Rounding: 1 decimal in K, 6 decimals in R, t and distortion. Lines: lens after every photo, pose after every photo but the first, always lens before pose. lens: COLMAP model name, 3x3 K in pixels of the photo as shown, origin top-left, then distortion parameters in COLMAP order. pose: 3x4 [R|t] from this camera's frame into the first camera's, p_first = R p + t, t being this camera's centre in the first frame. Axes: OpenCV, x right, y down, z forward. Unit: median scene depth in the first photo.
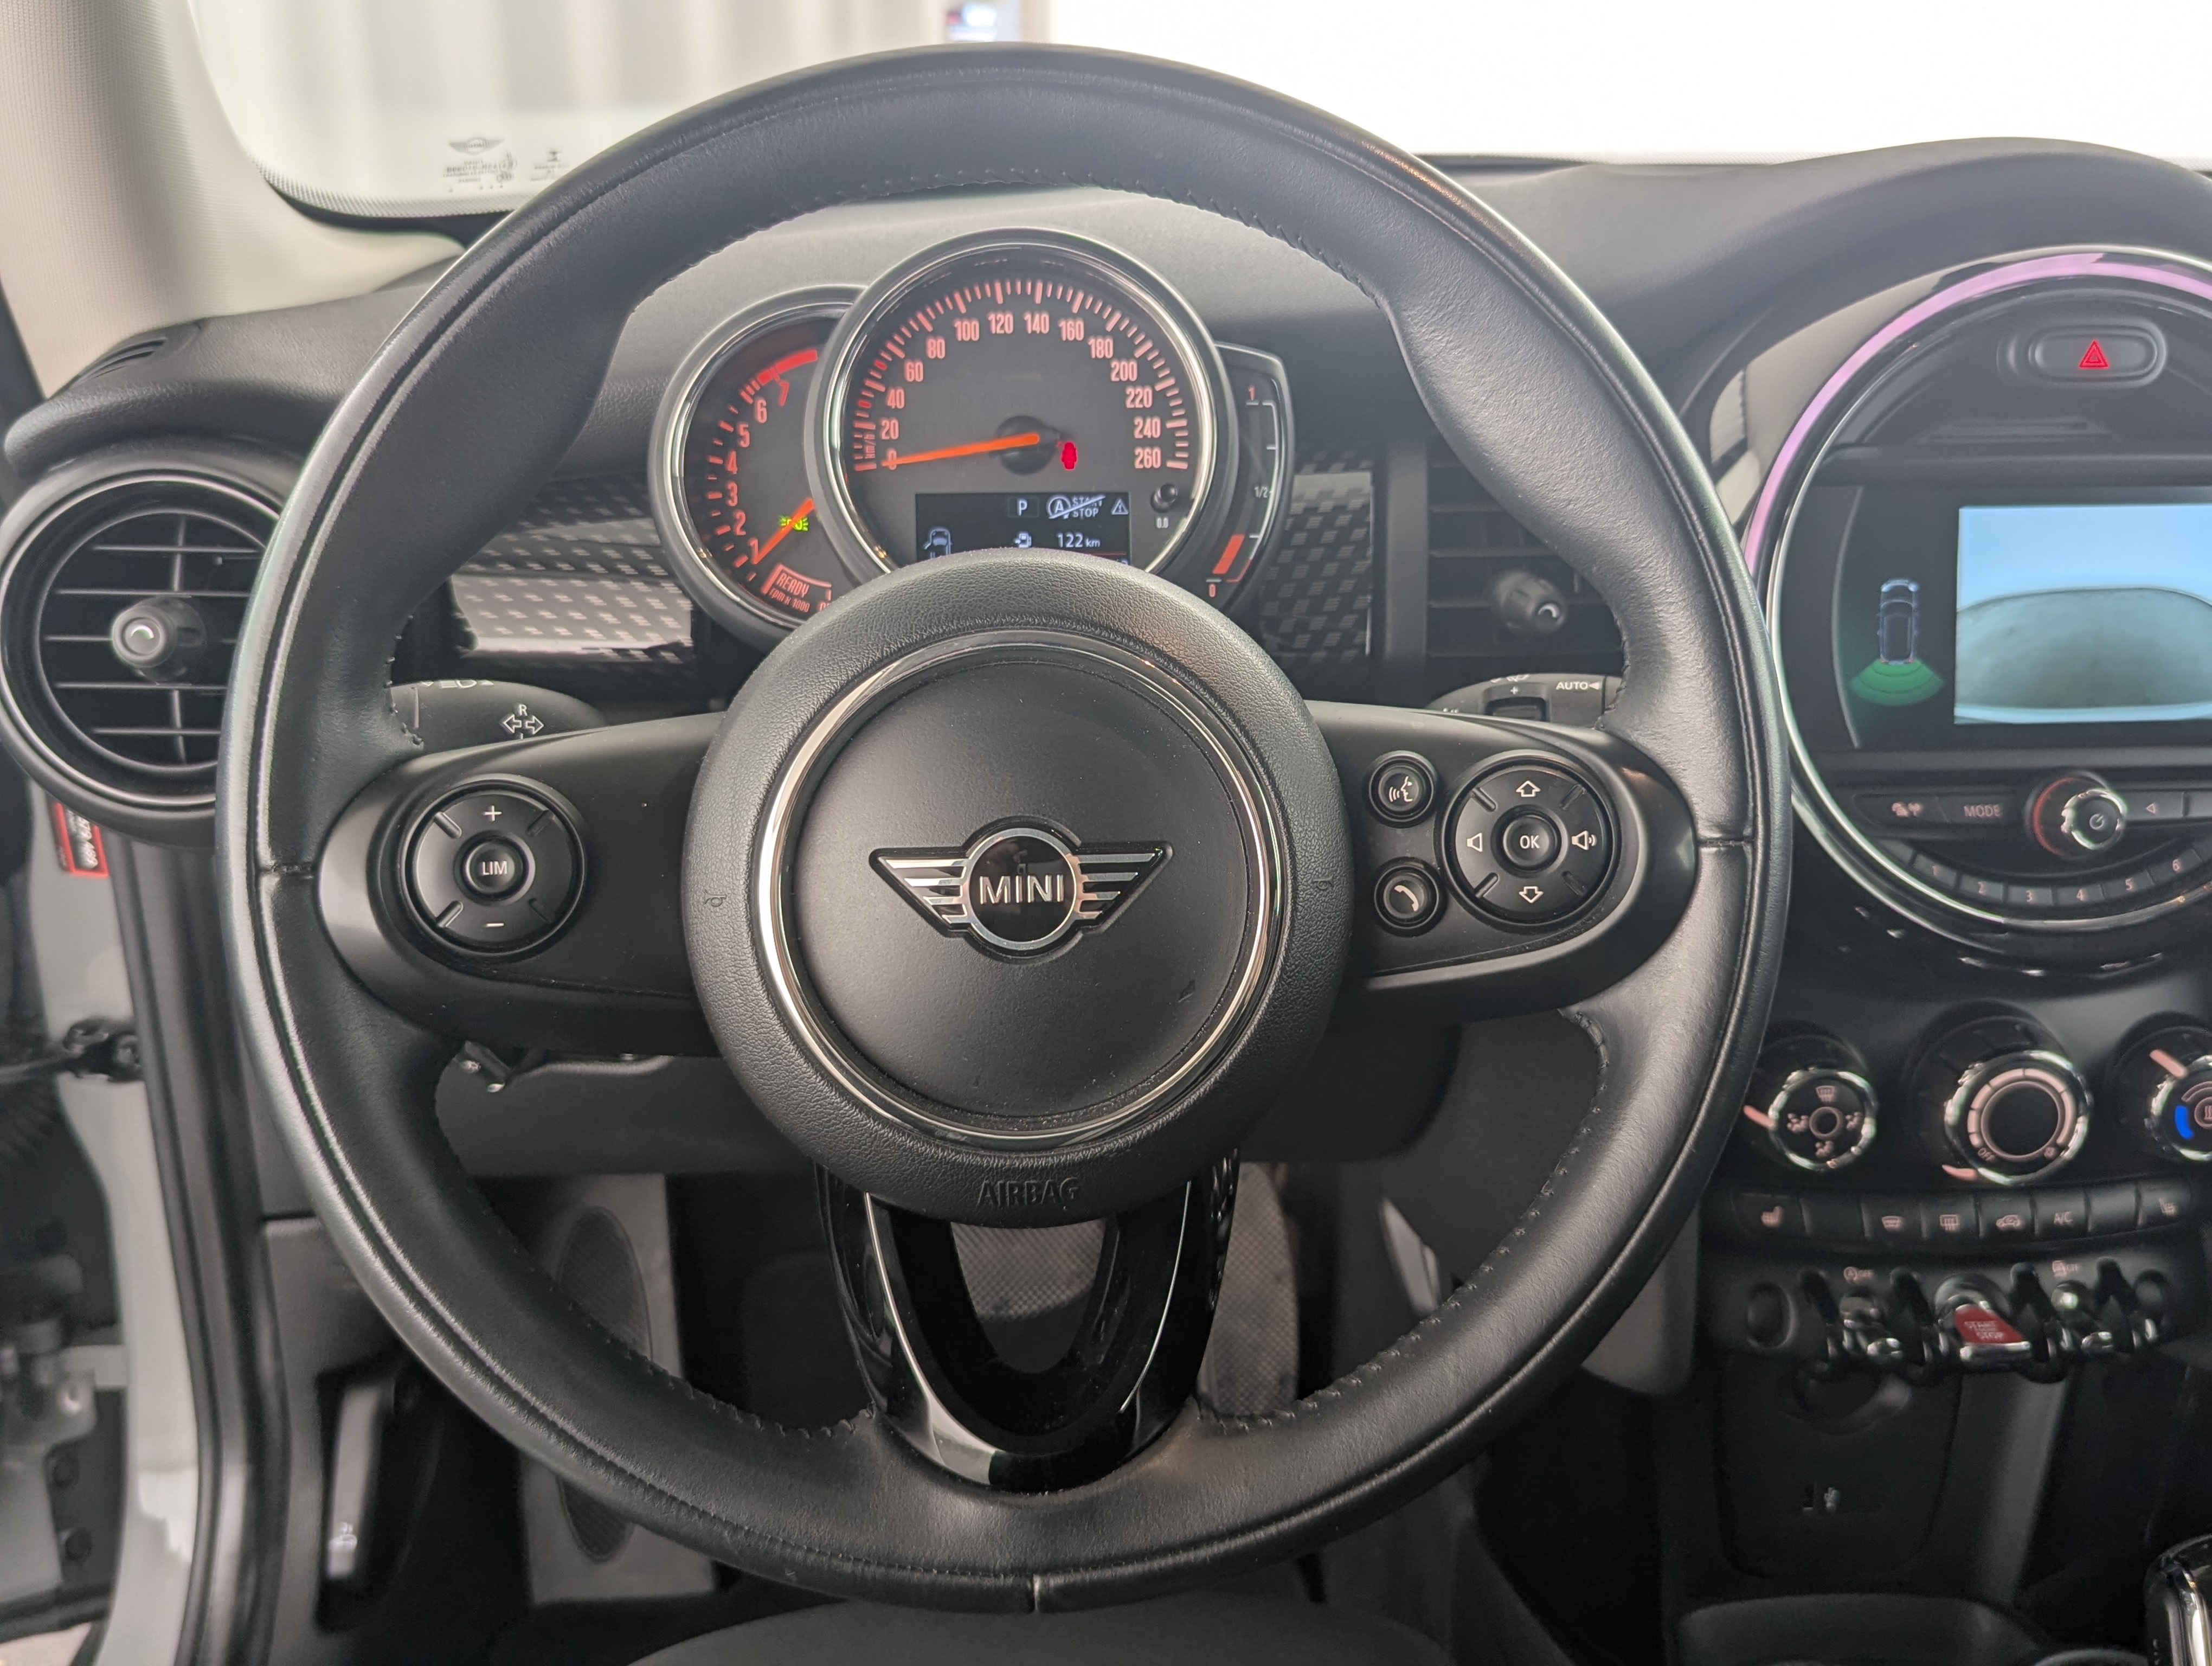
lens RADIAL K [[2019.6, 0, 1104.8], [0, 2019.6, 831.6], [0, 0, 1]] dist [0.034310, 0.000000]
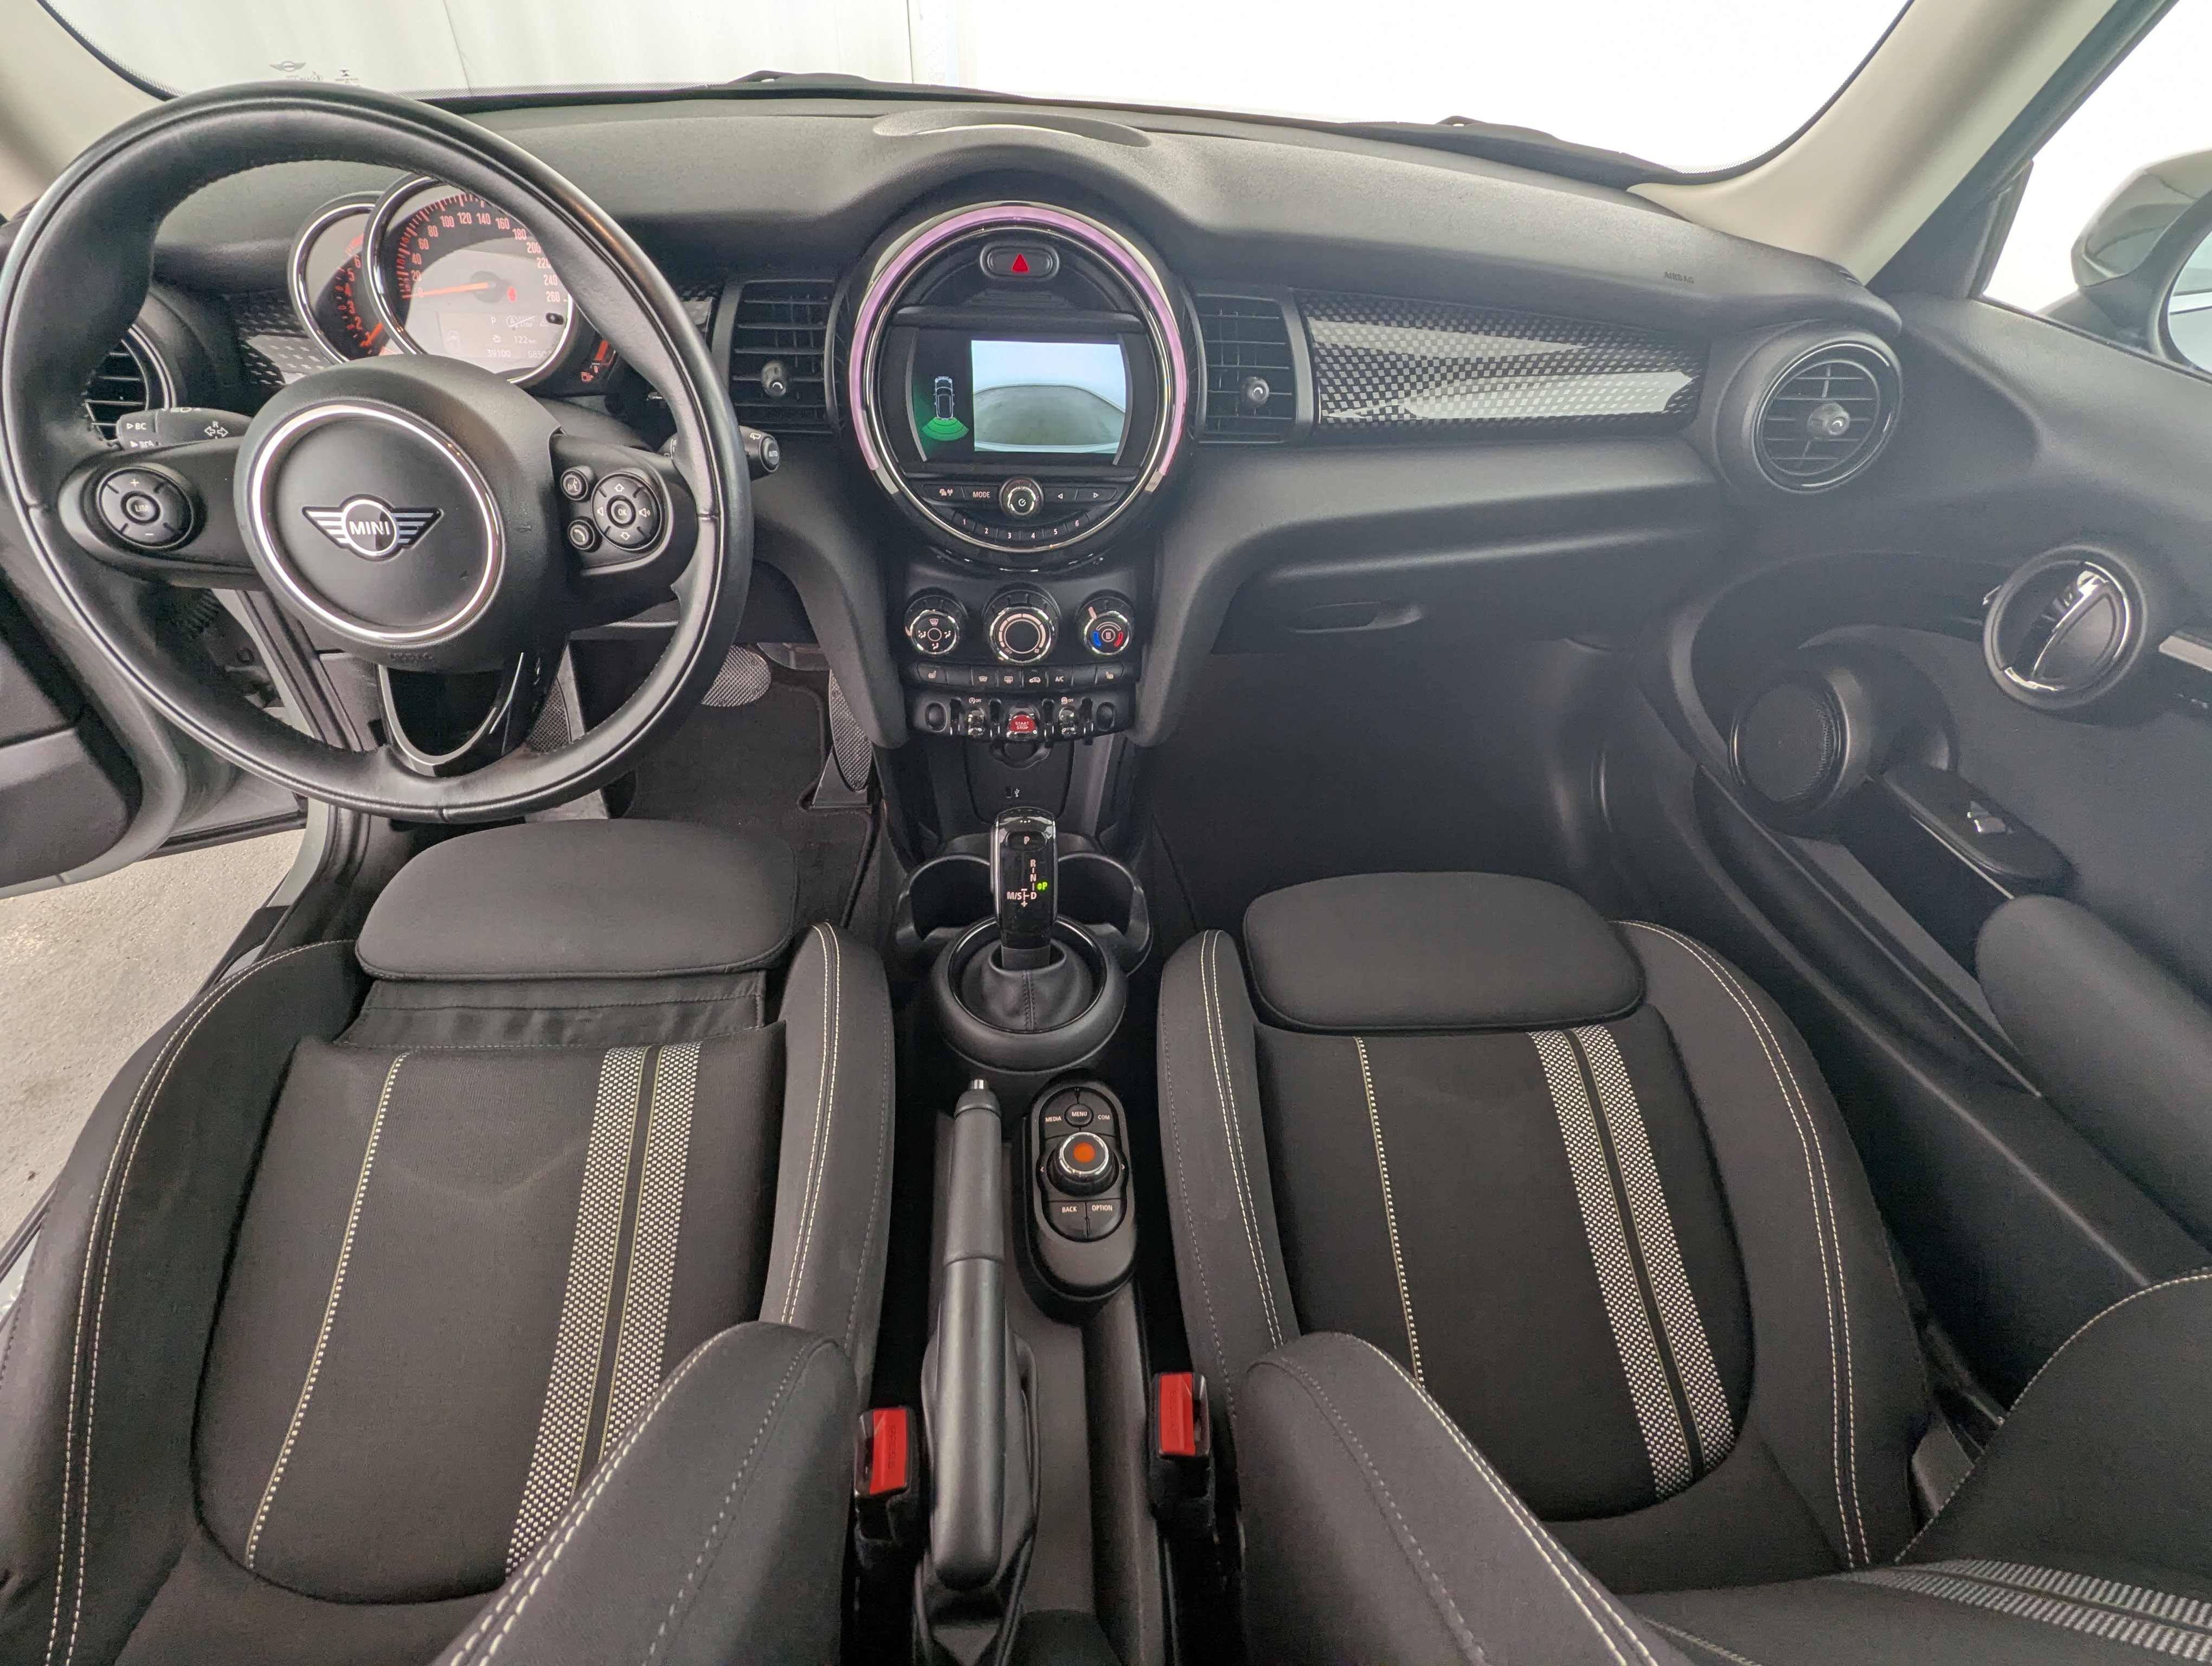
lens RADIAL K [[1037.0, 0, 1120.6], [0, 1037.0, 832.6], [0, 0, 1]] dist [0.003776, -0.000336]
pose [[0.999223, 0.030371, 0.025123, 0.559824], [-0.037264, 0.935638, 0.350990, -0.066472], [-0.012846, -0.351653, 0.936042, -0.167831]]
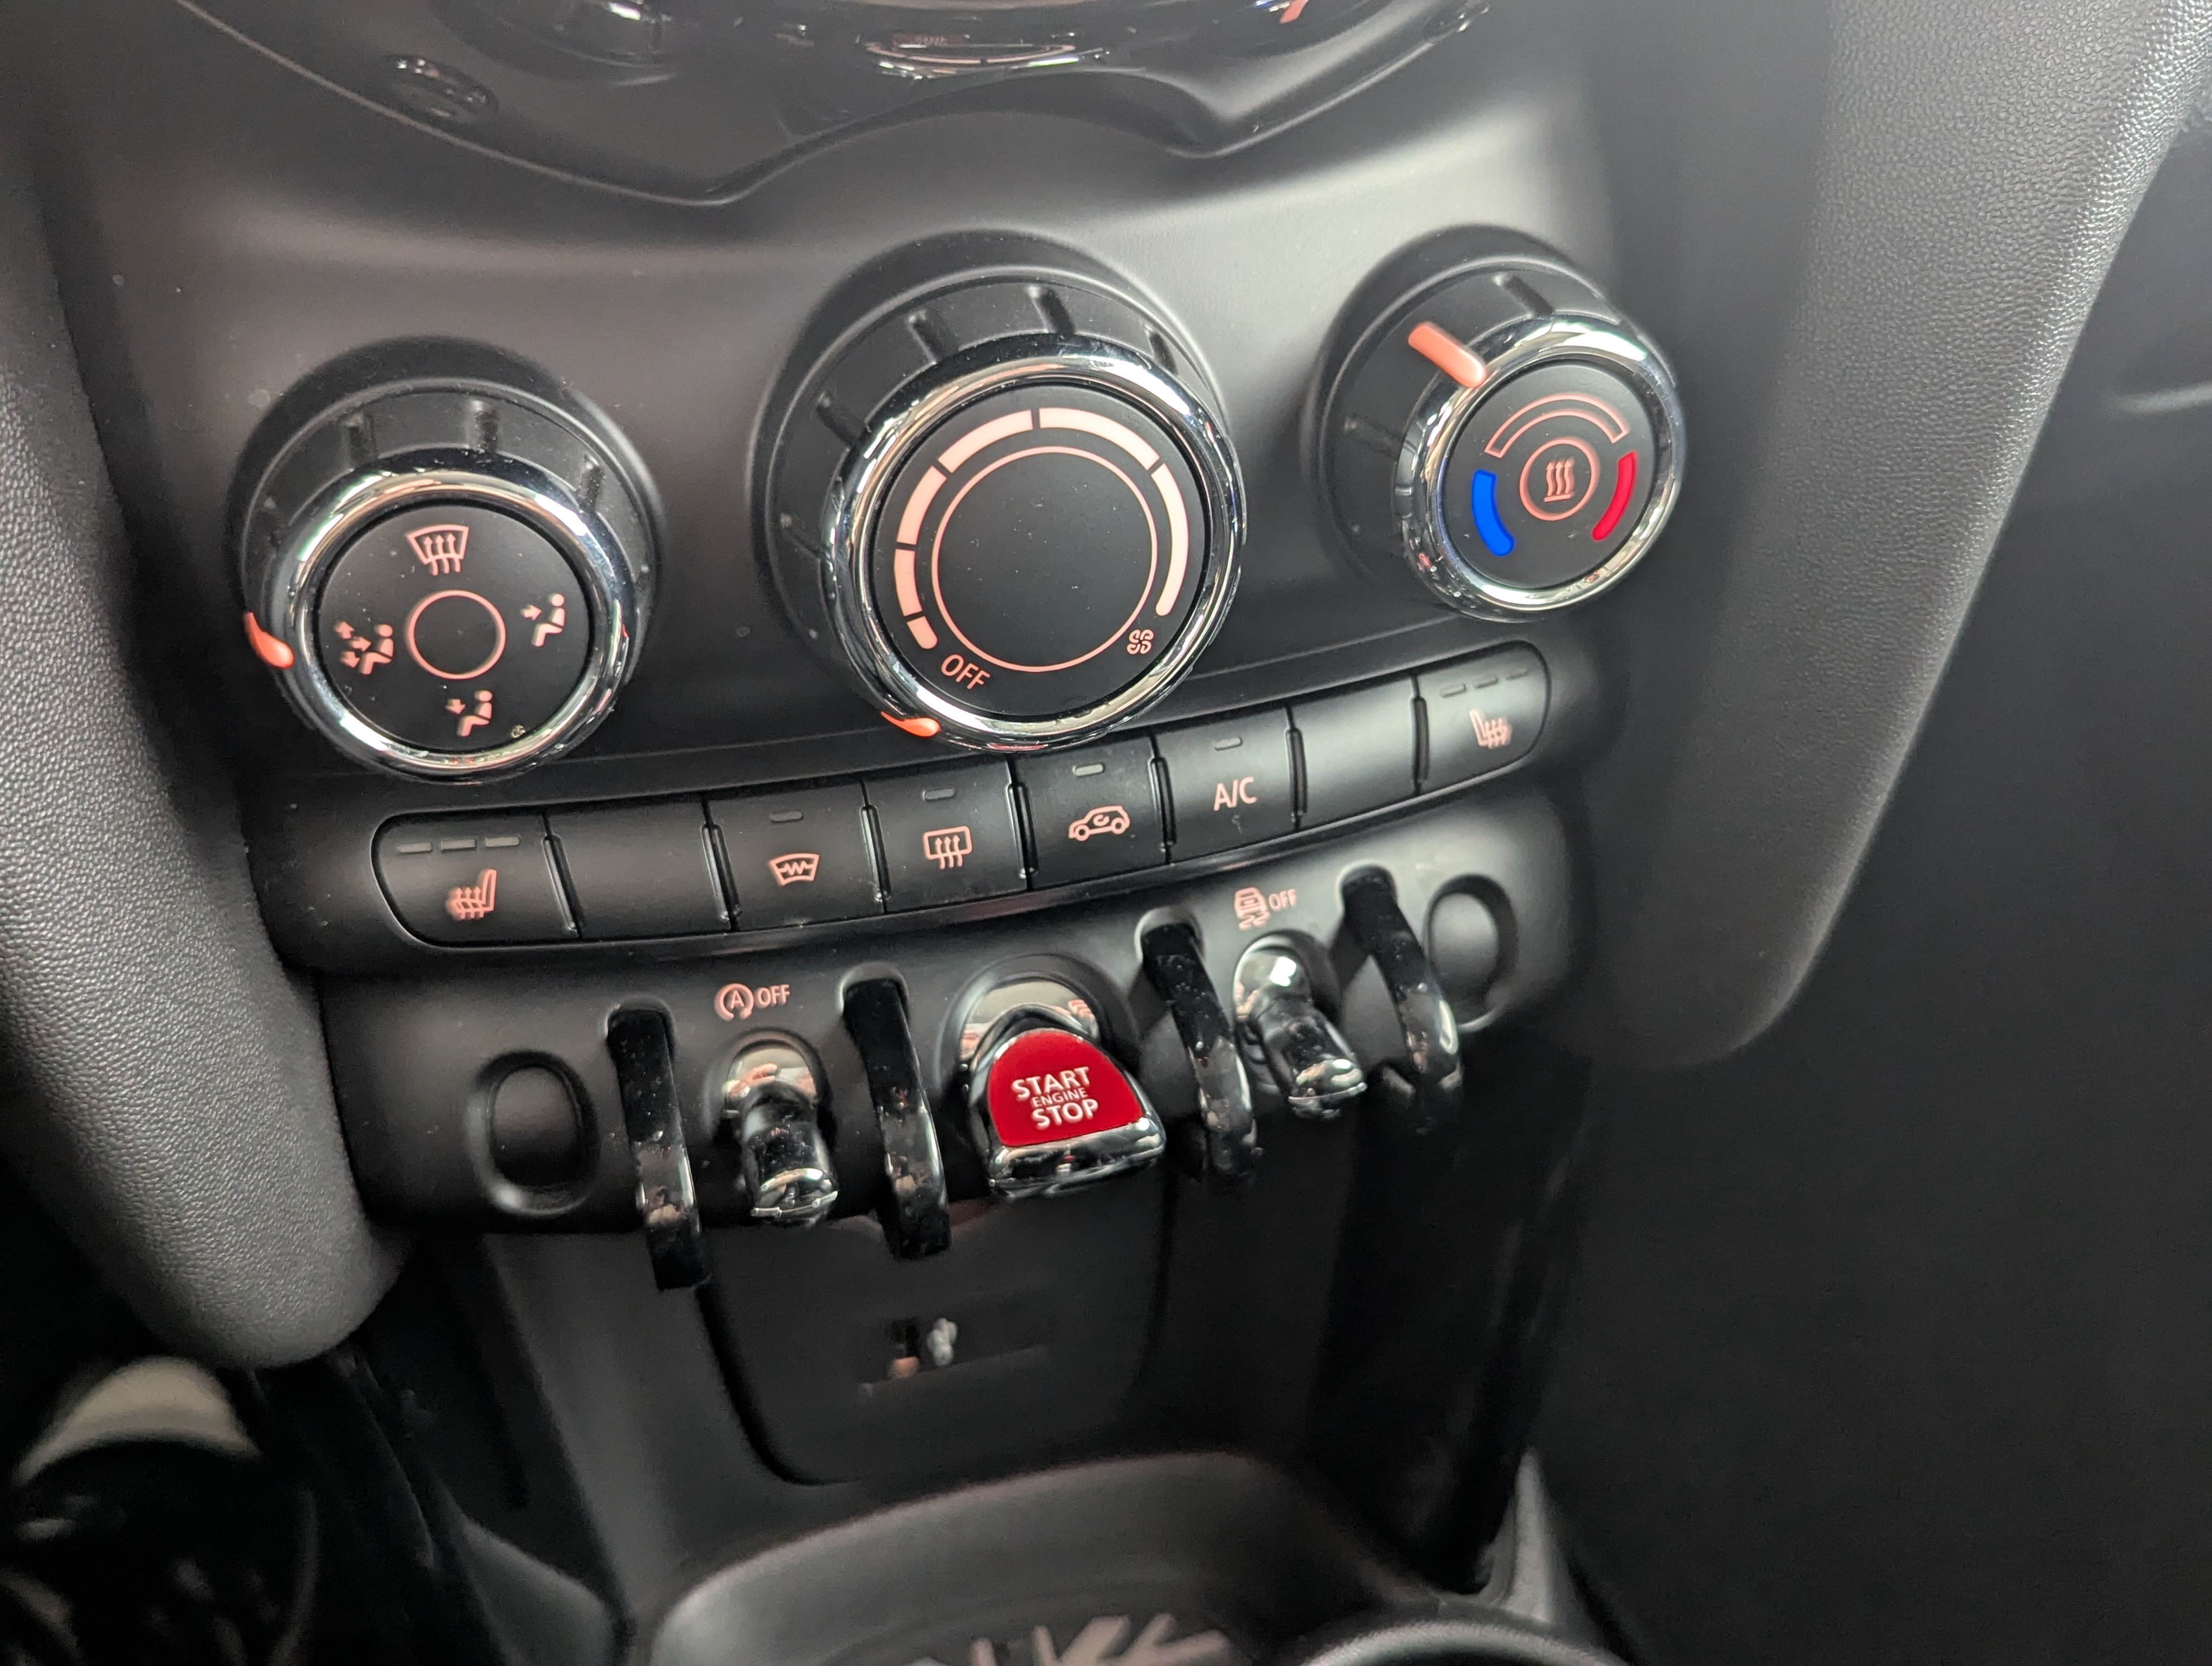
lens RADIAL K [[2019.6, 0, 1101.4], [0, 2019.6, 825.6], [0, 0, 1]] dist [0.034310, 0.000000]
pose [[0.978640, -0.129791, 0.159432, 0.415374], [0.085756, 0.962547, 0.257196, 0.101389], [-0.186842, -0.238030, 0.953117, 0.686460]]
